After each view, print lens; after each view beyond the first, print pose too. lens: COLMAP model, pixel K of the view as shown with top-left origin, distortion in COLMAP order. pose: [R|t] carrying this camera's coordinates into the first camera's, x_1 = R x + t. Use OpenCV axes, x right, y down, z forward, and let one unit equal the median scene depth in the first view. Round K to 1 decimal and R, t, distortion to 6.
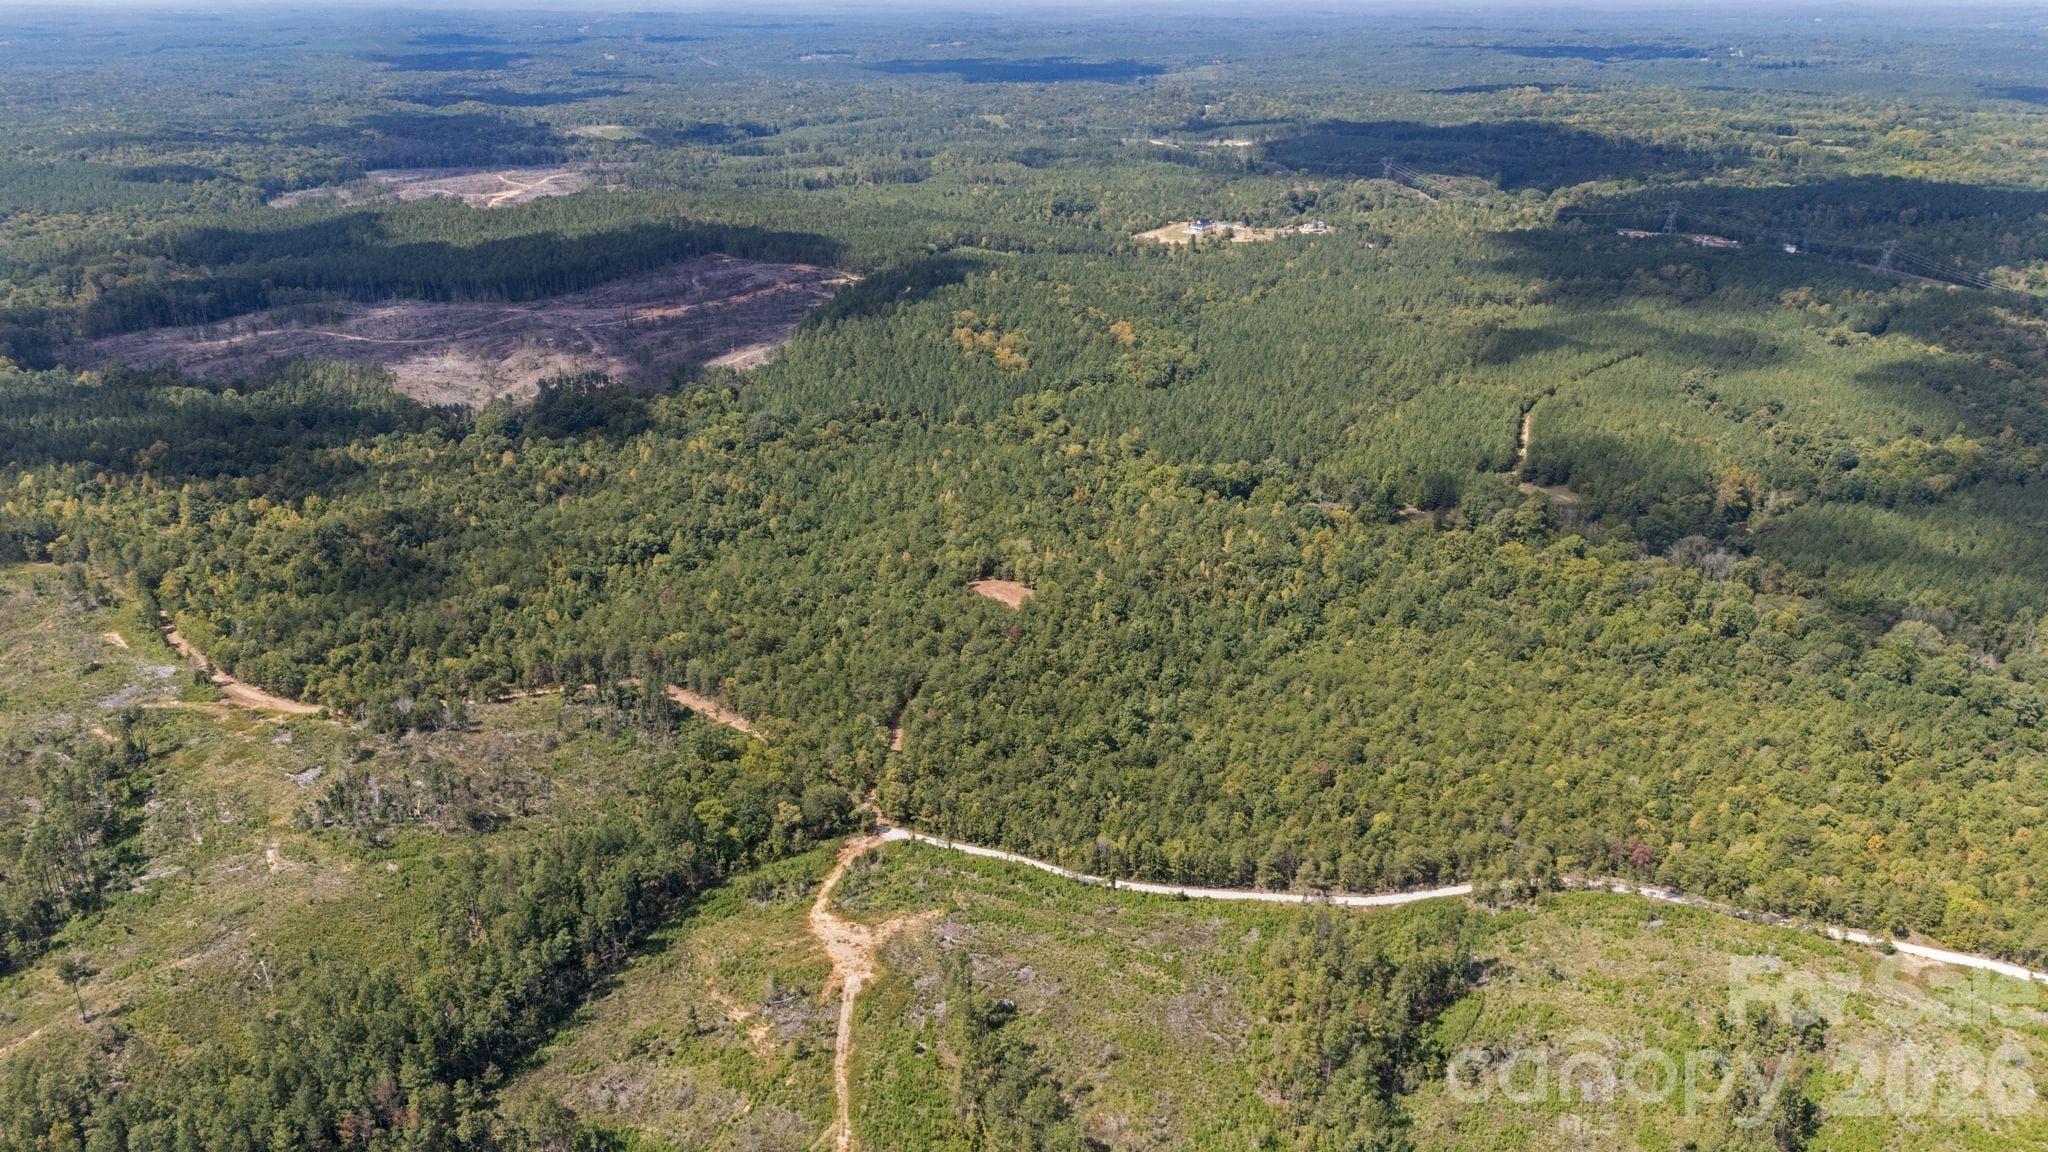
lens RADIAL K [[1413.4, 0, 1024.0], [0, 1413.4, 576.0], [0, 0, 1]] dist [0.001802, -0.000035]
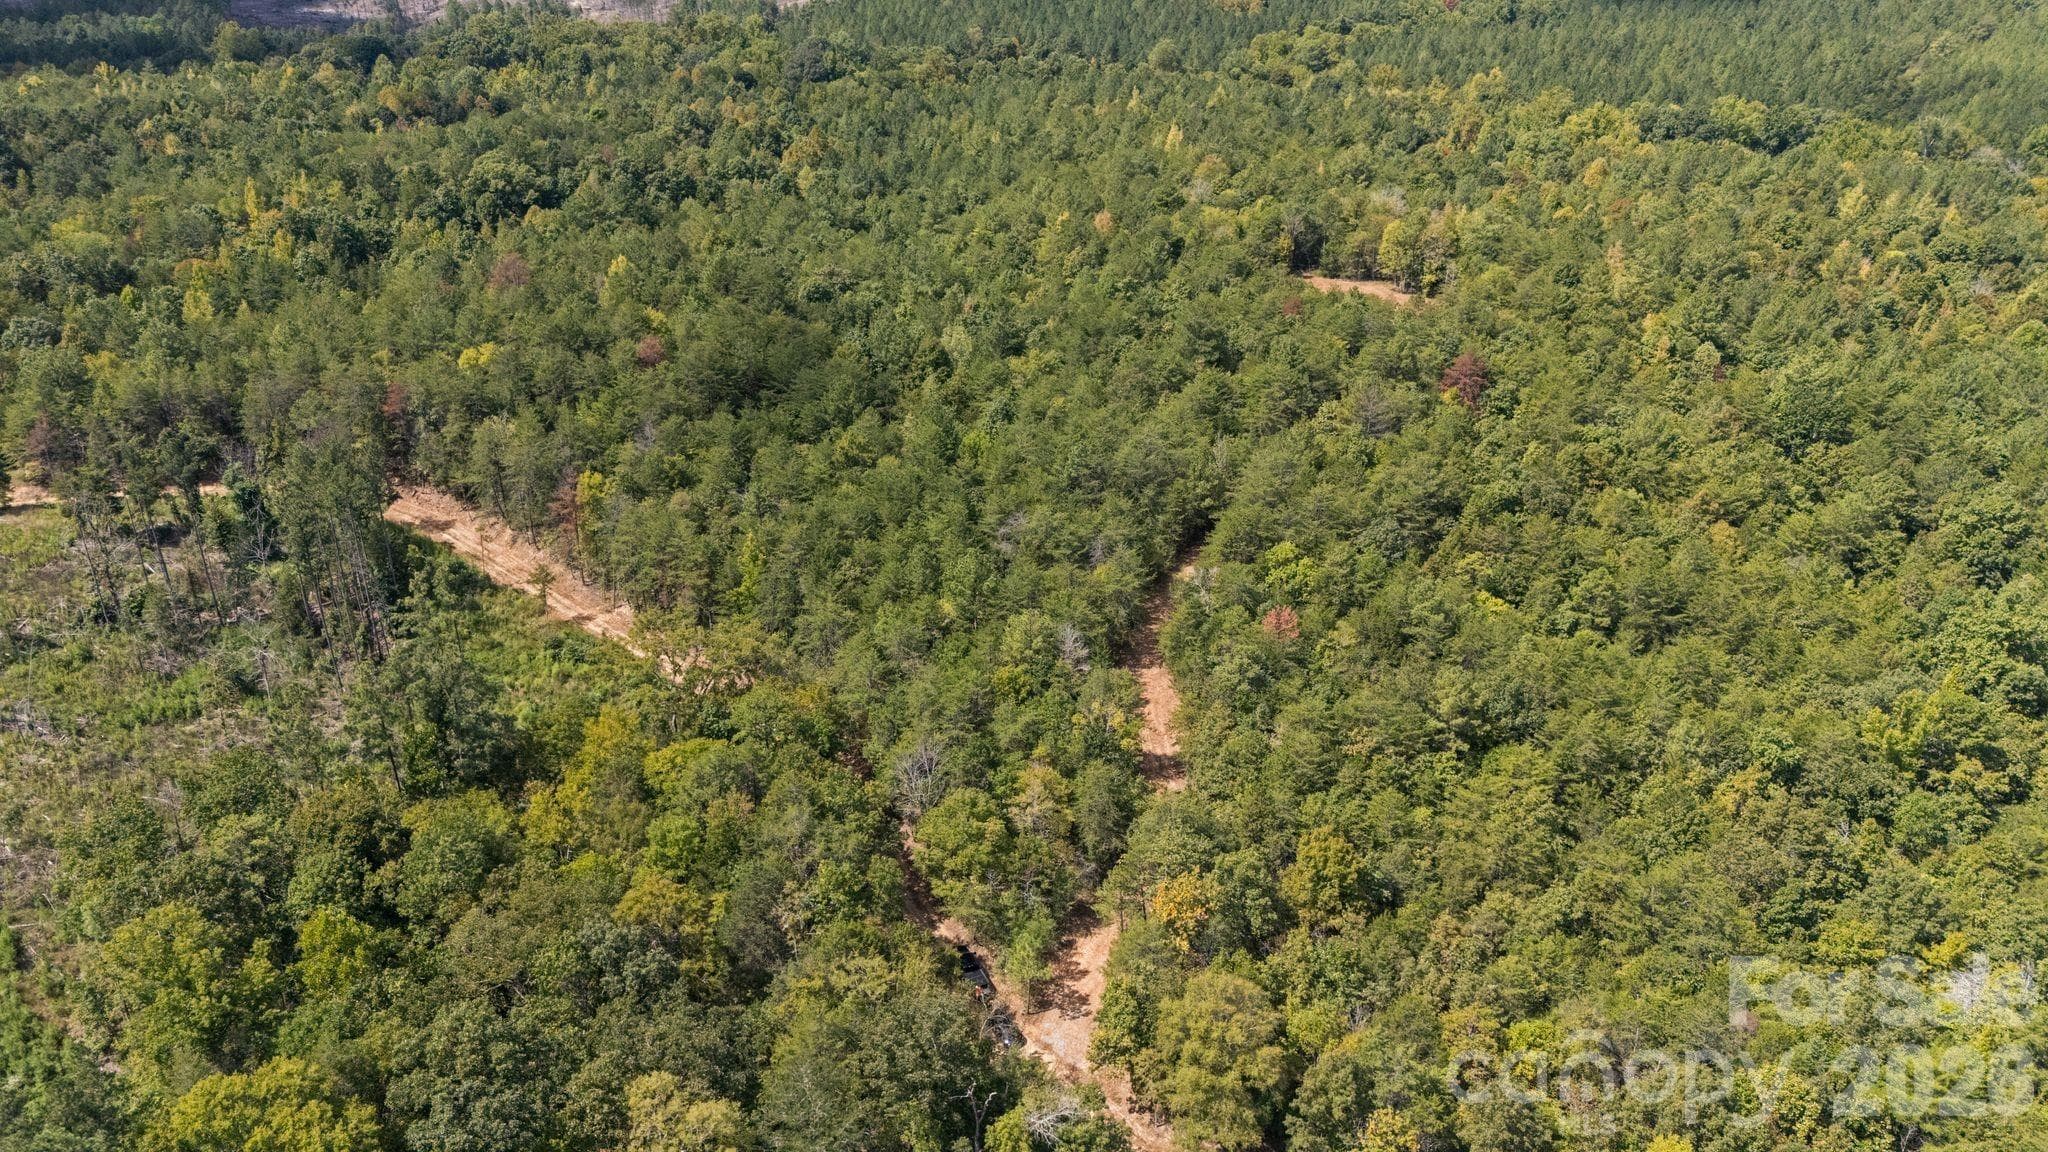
lens RADIAL K [[1413.4, 0, 1024.0], [0, 1413.4, 576.0], [0, 0, 1]] dist [0.001802, -0.000035]
pose [[0.997395, 0.038360, -0.061081, -0.093094], [-0.031894, 0.994116, 0.103524, 0.058424], [0.064692, -0.101306, 0.992750, 0.687225]]
